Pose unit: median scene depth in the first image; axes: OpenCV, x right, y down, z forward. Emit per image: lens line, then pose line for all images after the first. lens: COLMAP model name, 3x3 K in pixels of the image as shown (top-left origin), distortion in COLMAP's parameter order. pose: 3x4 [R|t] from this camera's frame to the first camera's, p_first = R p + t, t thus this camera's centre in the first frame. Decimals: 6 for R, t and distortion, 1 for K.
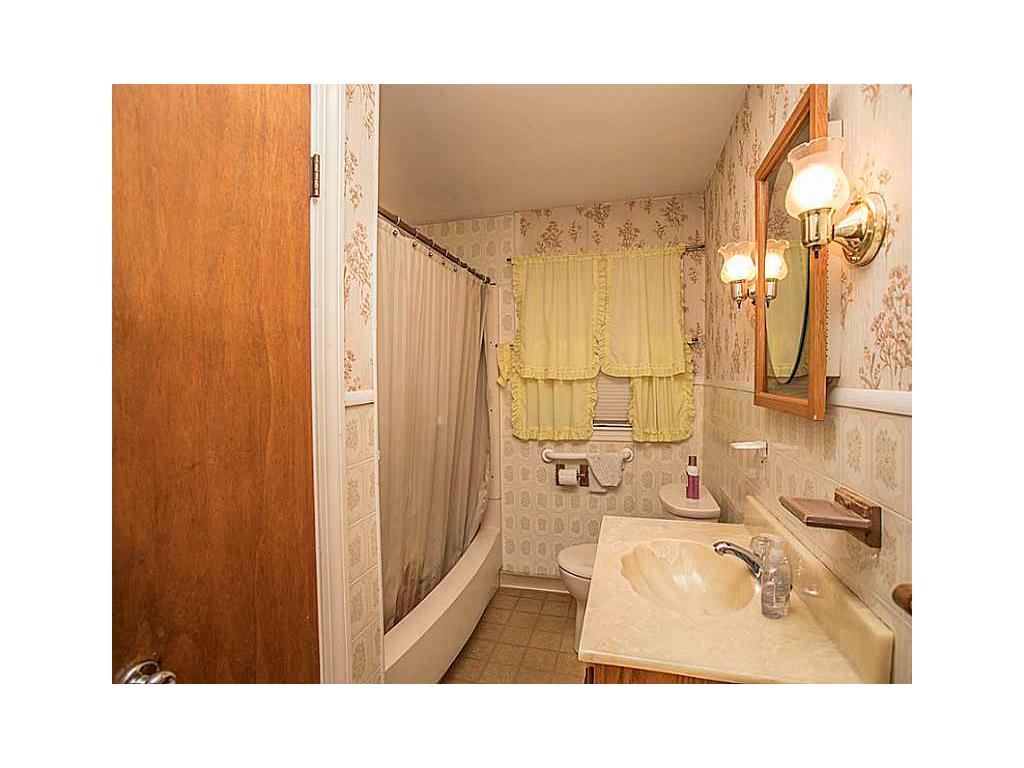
lens RADIAL K [[440.3, 0, 506.4], [0, 440.3, 385.3], [0, 0, 1]] dist [-0.070021, 0.037834]
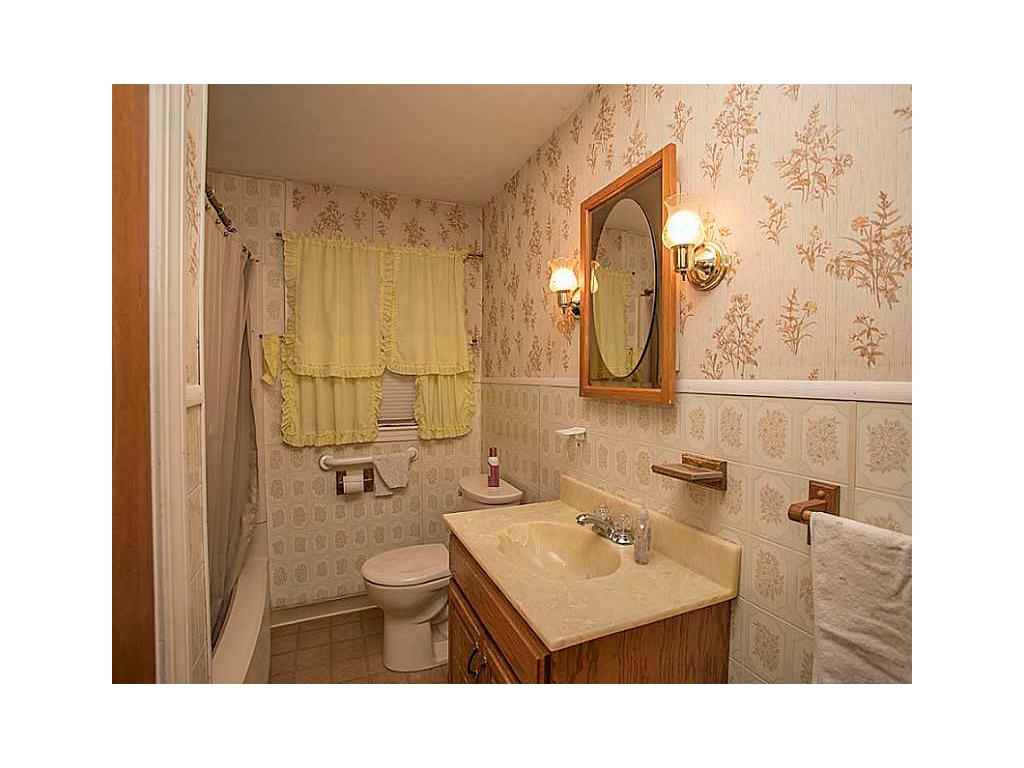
lens RADIAL K [[440.3, 0, 506.4], [0, 440.3, 385.3], [0, 0, 1]] dist [-0.070021, 0.037834]
pose [[0.789068, -0.005170, 0.614284, -0.166497], [0.007899, 0.999967, -0.001729, 0.007581], [-0.614255, 0.006217, 0.789083, 0.086531]]
